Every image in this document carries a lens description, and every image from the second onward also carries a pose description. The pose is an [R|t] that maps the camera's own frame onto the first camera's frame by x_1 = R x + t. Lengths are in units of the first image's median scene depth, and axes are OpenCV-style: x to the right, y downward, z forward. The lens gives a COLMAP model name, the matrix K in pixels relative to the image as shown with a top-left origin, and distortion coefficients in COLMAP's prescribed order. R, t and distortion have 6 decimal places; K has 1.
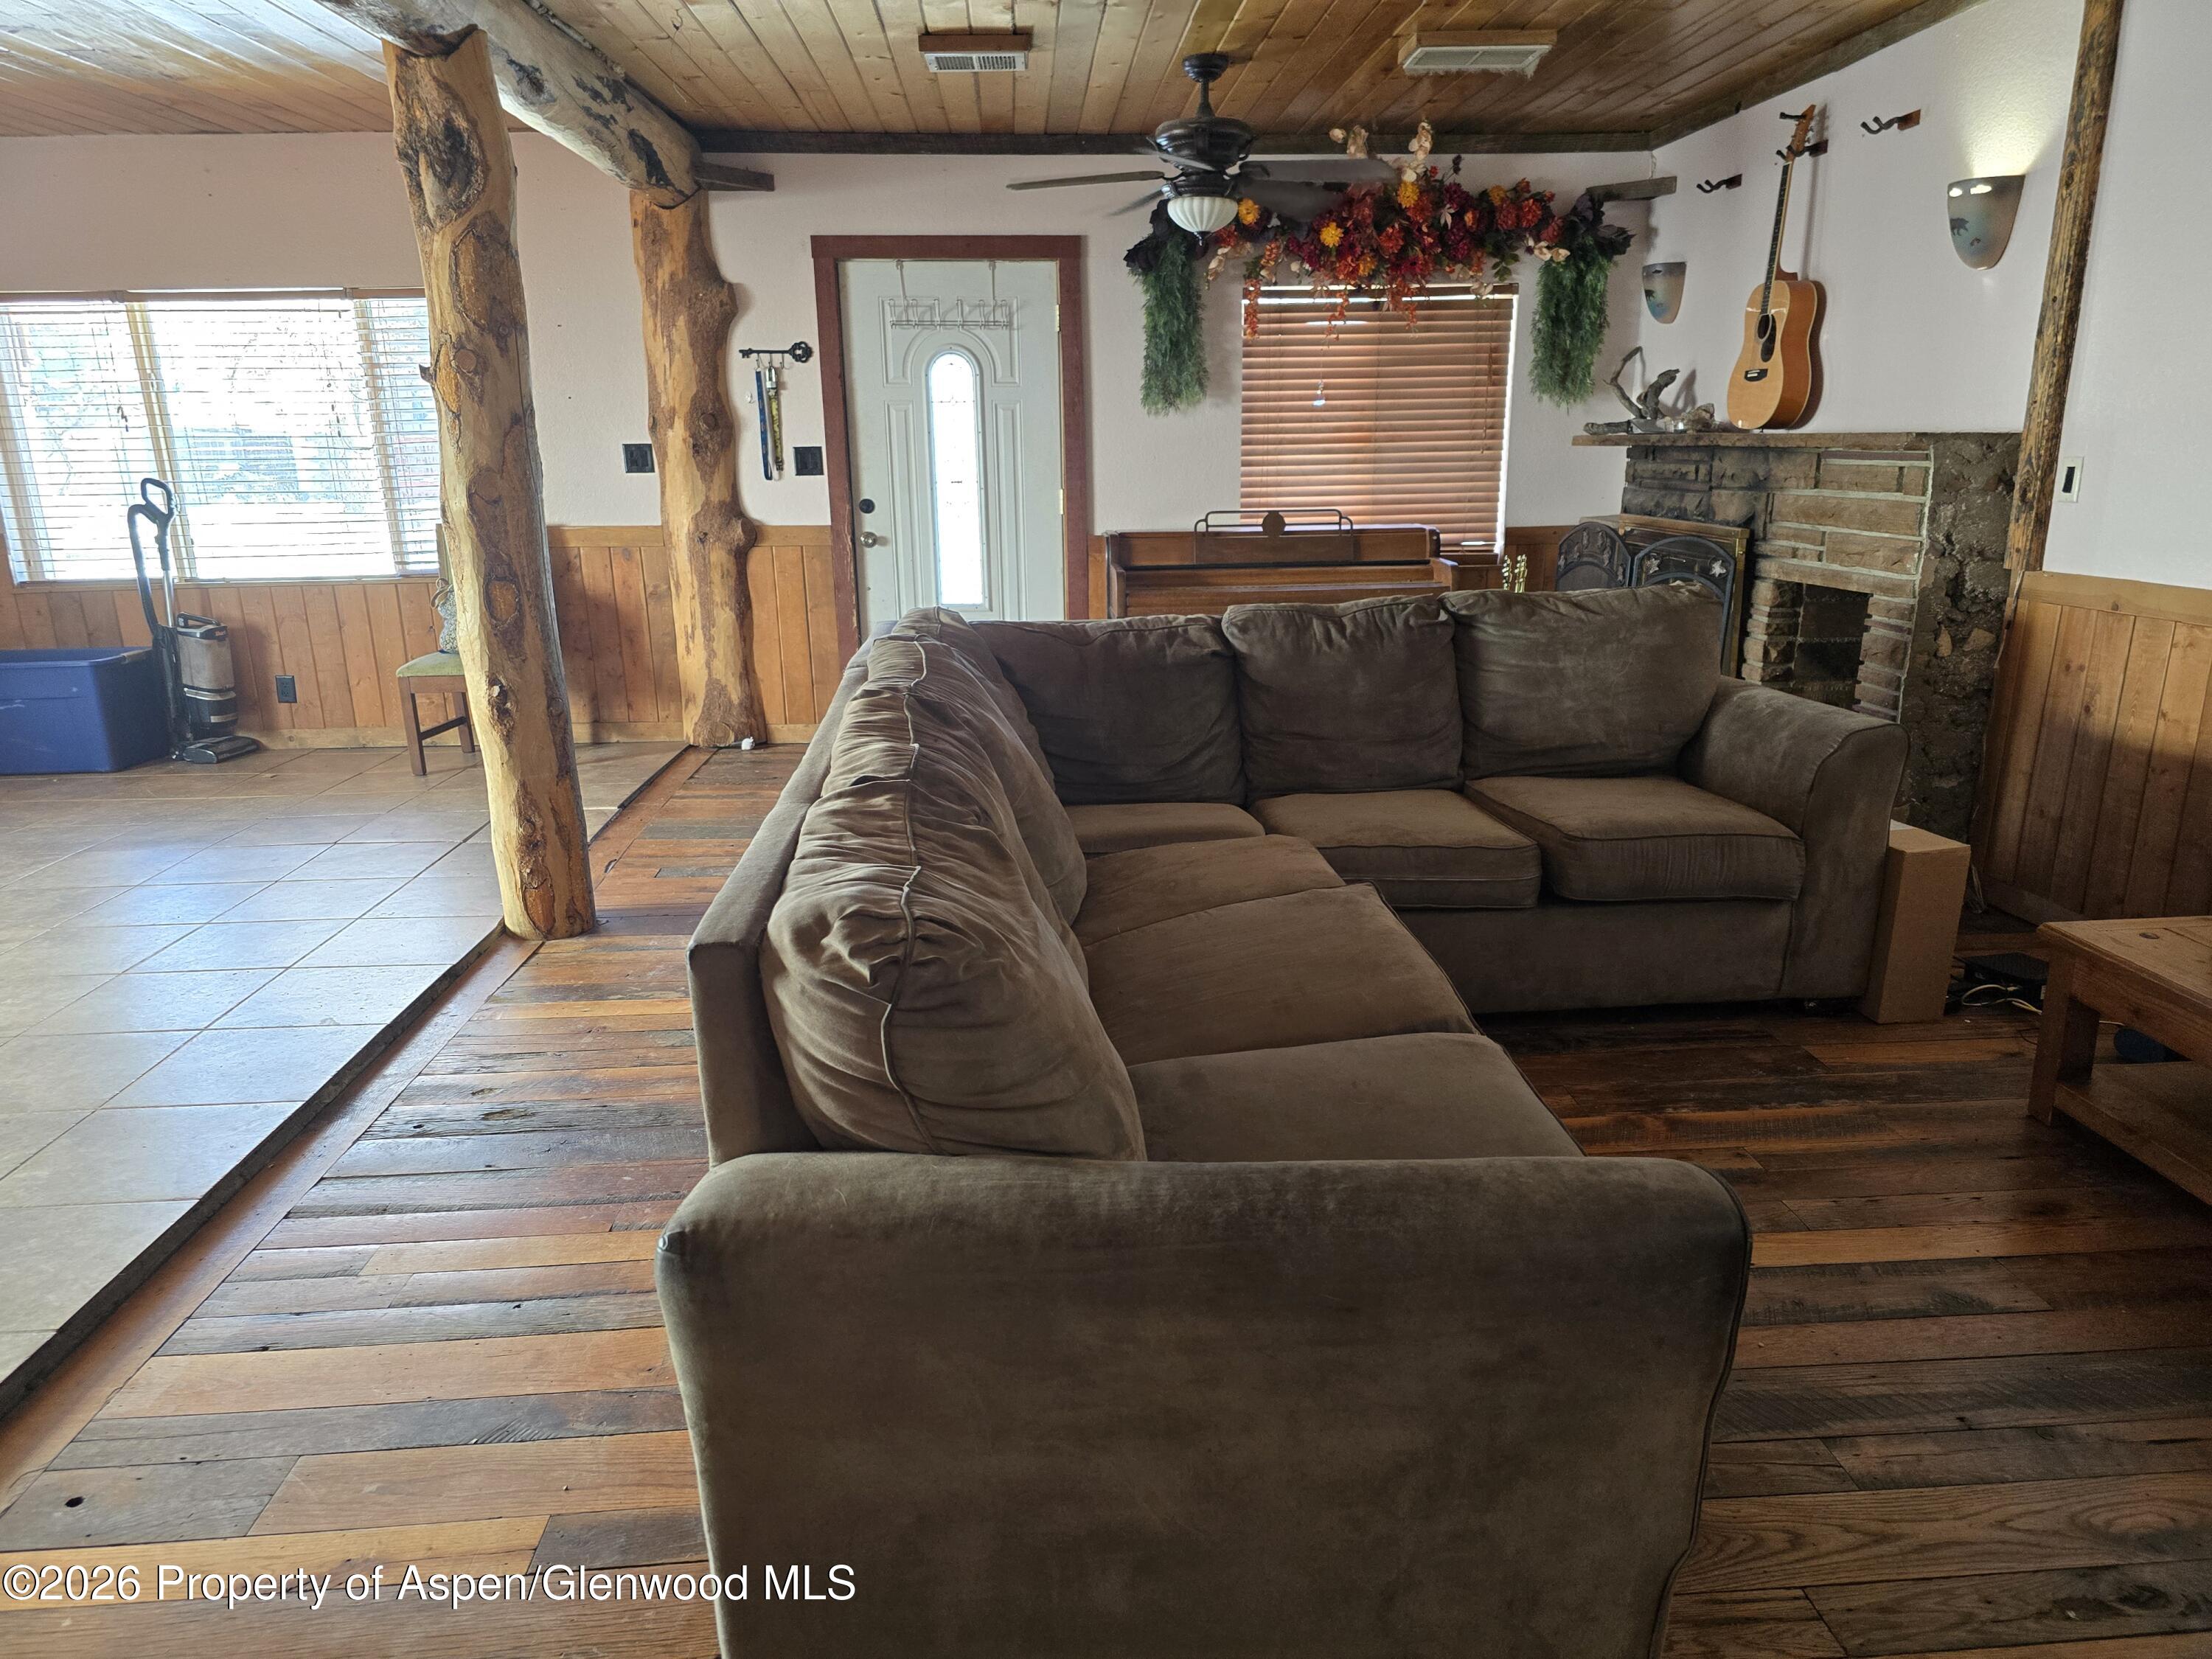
lens RADIAL K [[1496.8, 0, 1106.0], [0, 1496.8, 829.5], [0, 0, 1]] dist [0.051452, -0.043927]
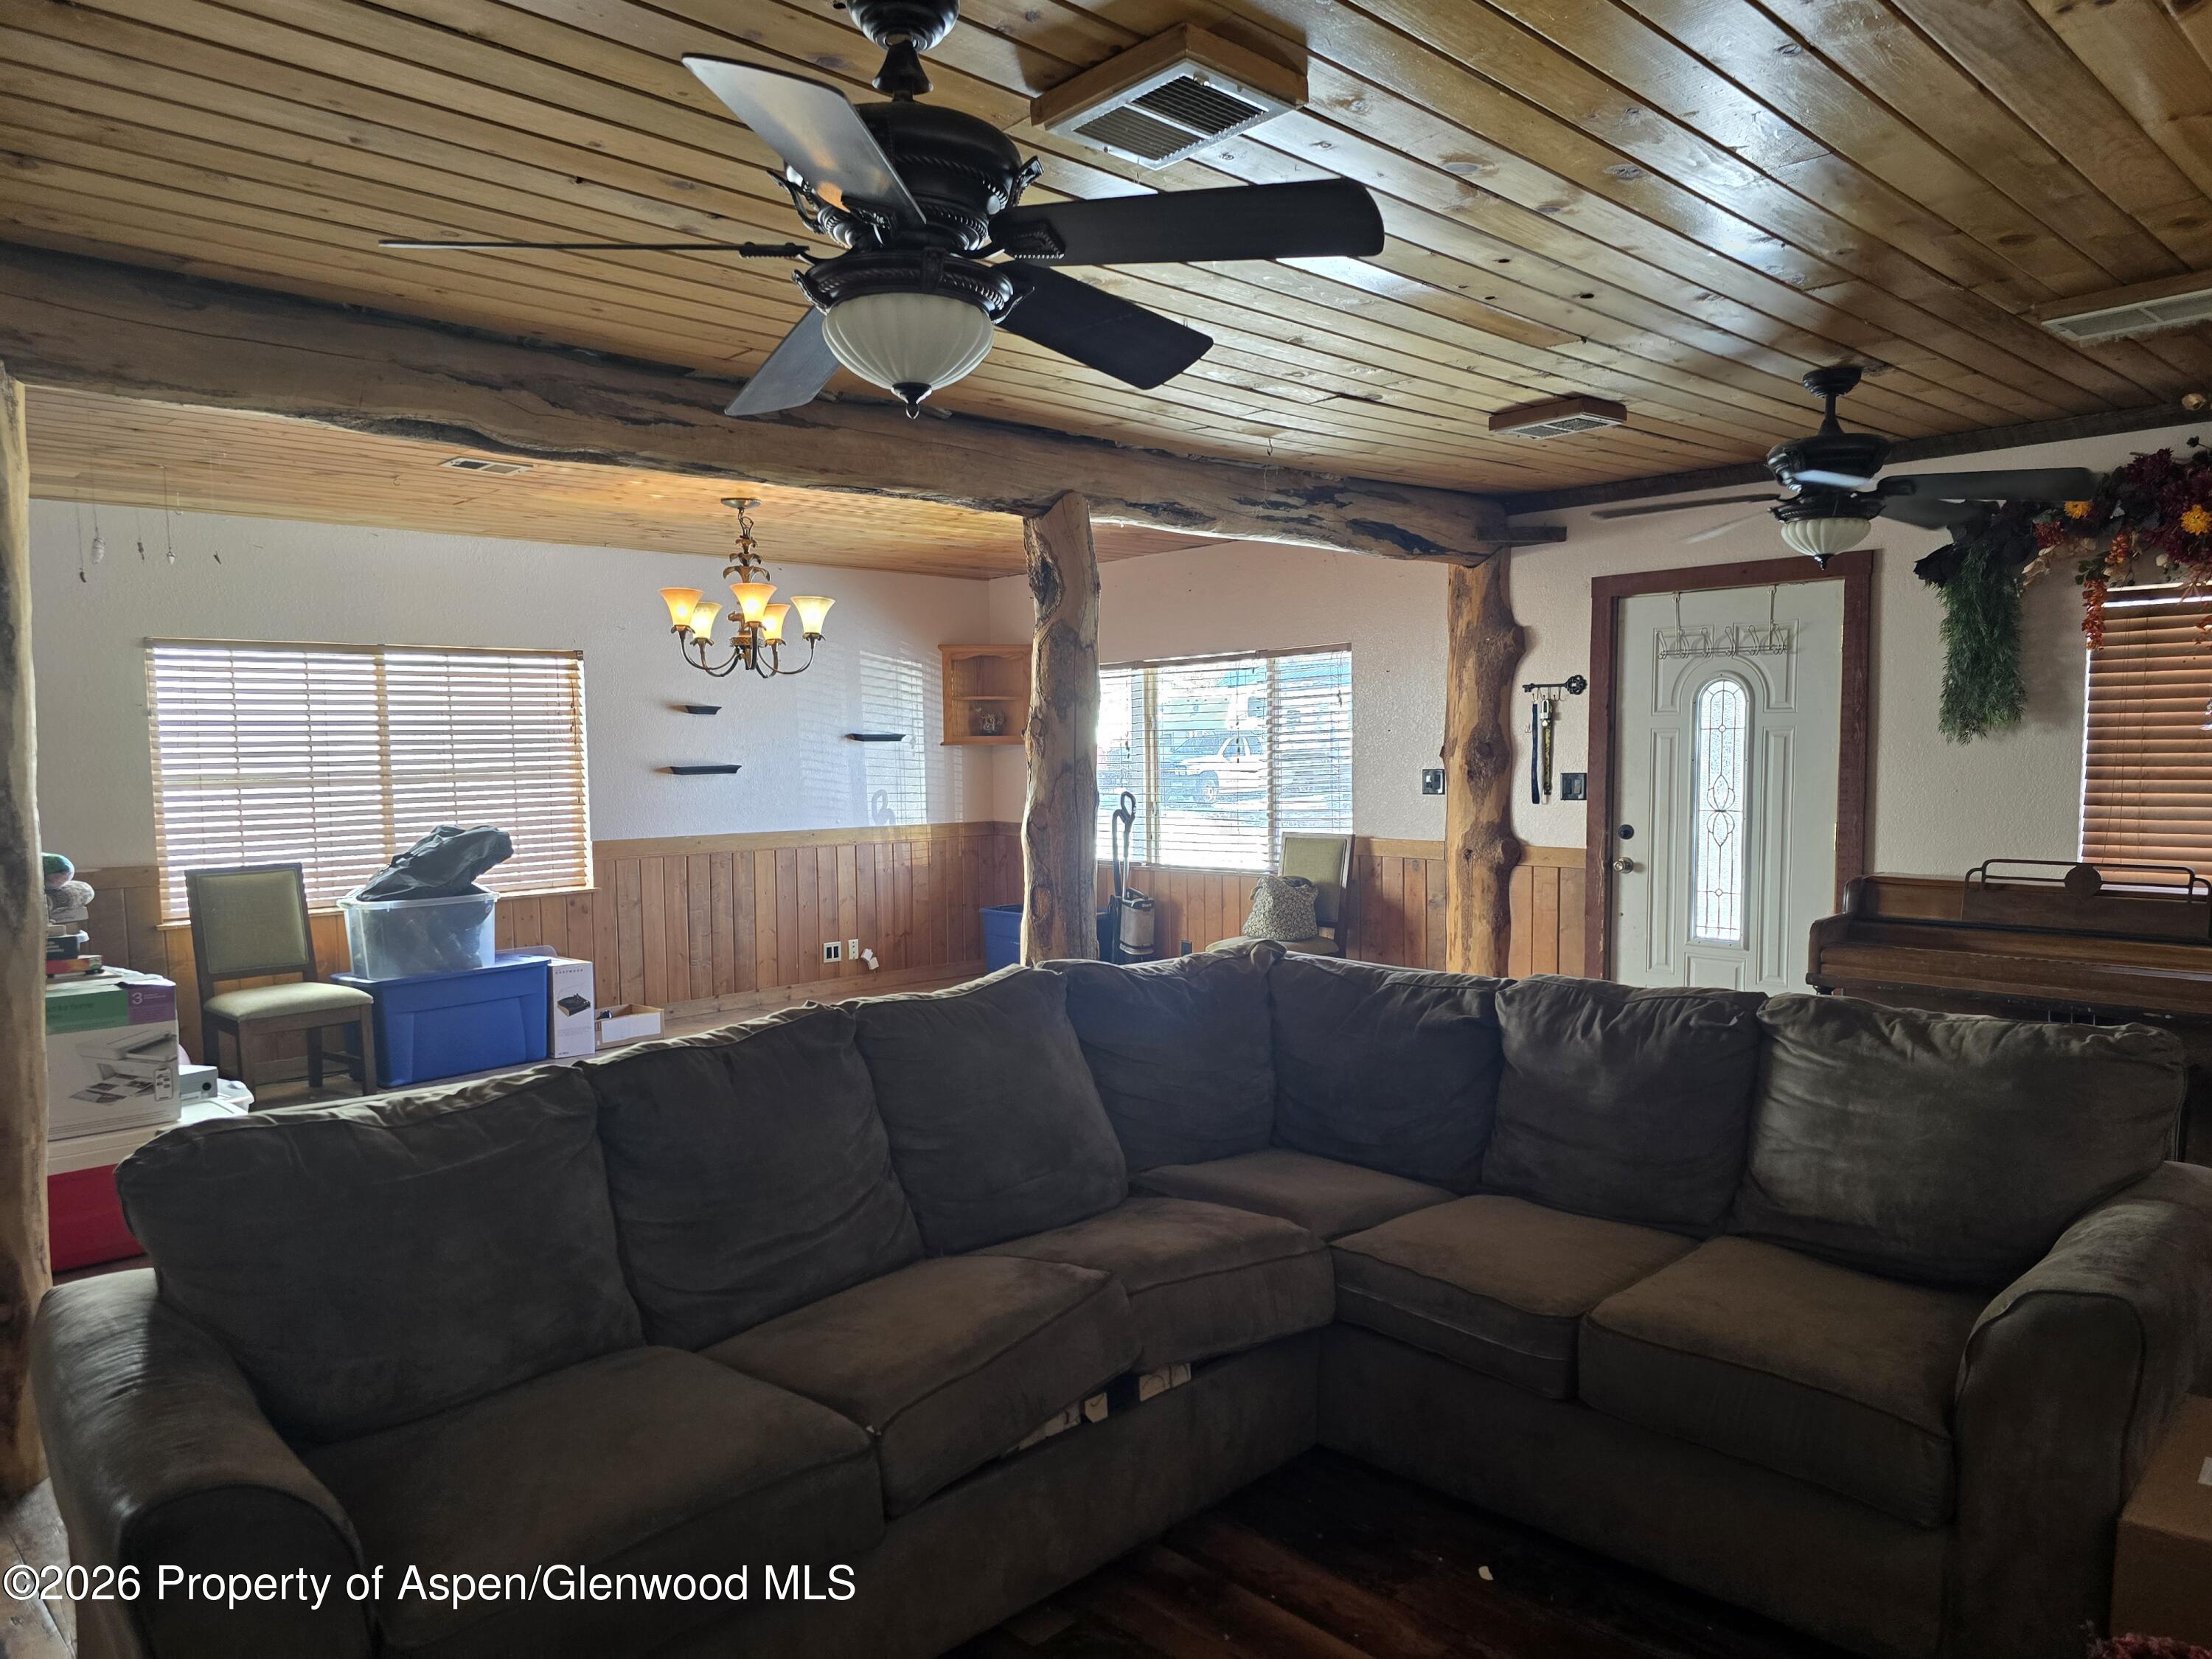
lens RADIAL K [[1458.9, 0, 1106.0], [0, 1458.9, 829.5], [0, 0, 1]] dist [-0.007590, -0.004418]
pose [[0.637463, 0.046795, -0.769059, 0.366145], [-0.186726, 0.977781, -0.095279, -0.064078], [0.747512, 0.204340, 0.632037, 0.146092]]
